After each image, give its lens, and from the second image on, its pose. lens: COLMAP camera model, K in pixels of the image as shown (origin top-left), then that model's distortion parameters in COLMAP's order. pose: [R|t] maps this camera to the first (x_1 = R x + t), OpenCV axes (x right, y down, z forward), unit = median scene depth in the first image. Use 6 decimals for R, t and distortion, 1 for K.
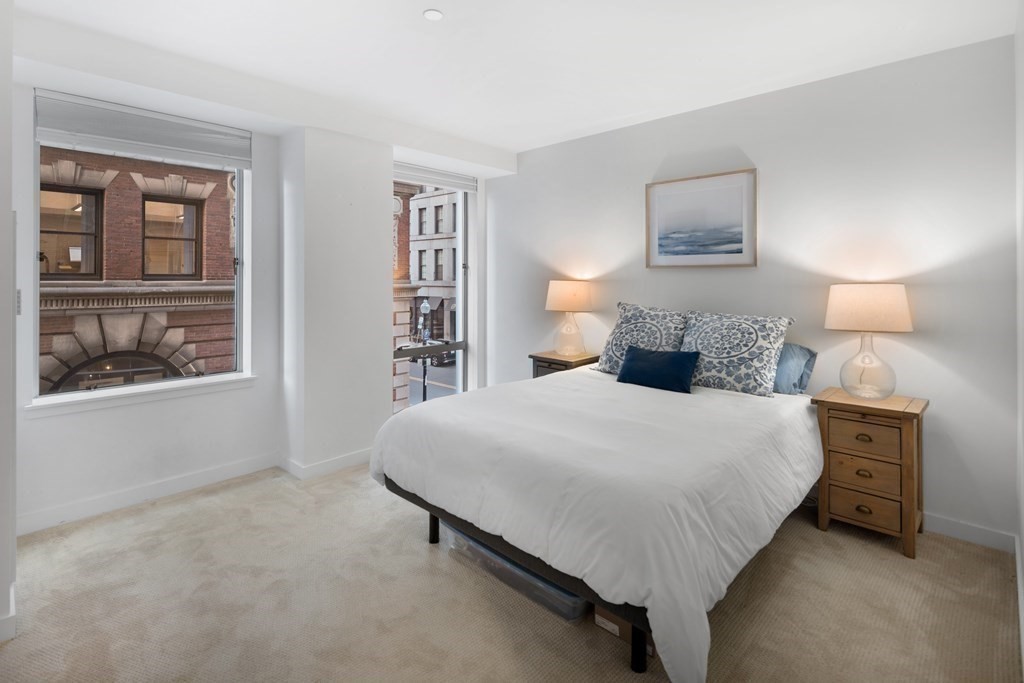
lens RADIAL K [[489.3, 0, 511.9], [0, 489.3, 276.7], [0, 0, 1]] dist [-0.000484, -0.000160]
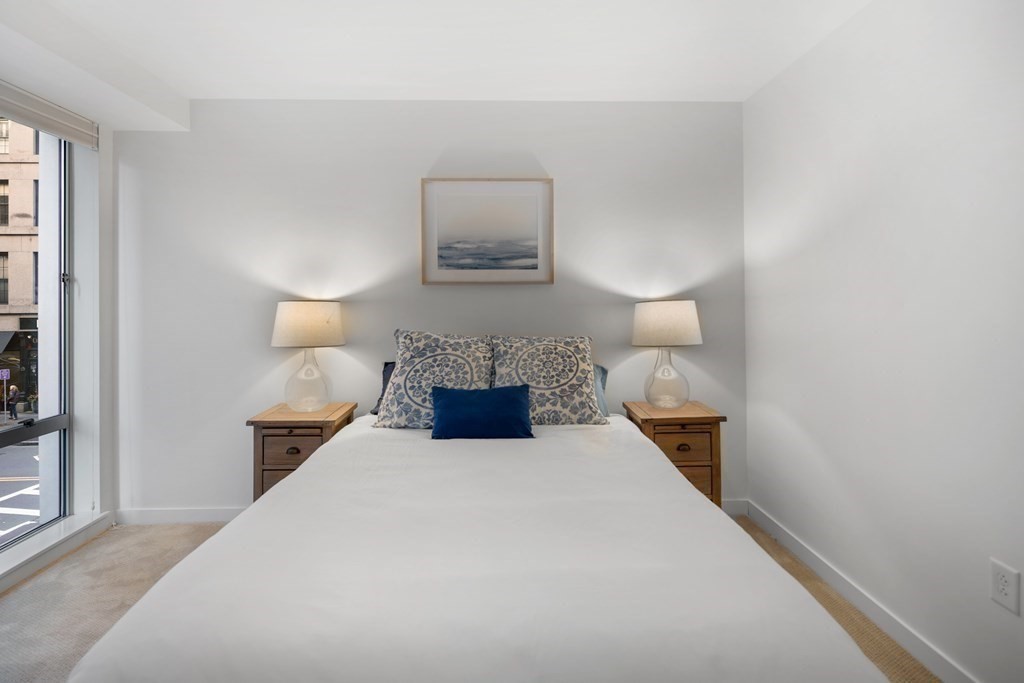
lens RADIAL K [[489.5, 0, 511.5], [0, 489.5, 293.5], [0, 0, 1]] dist [0.001157, 0.000041]
pose [[0.700818, 0.001568, 0.713338, -0.216872], [0.004468, 0.999968, -0.006587, 0.003227], [-0.713326, 0.007803, 0.700789, 0.394174]]
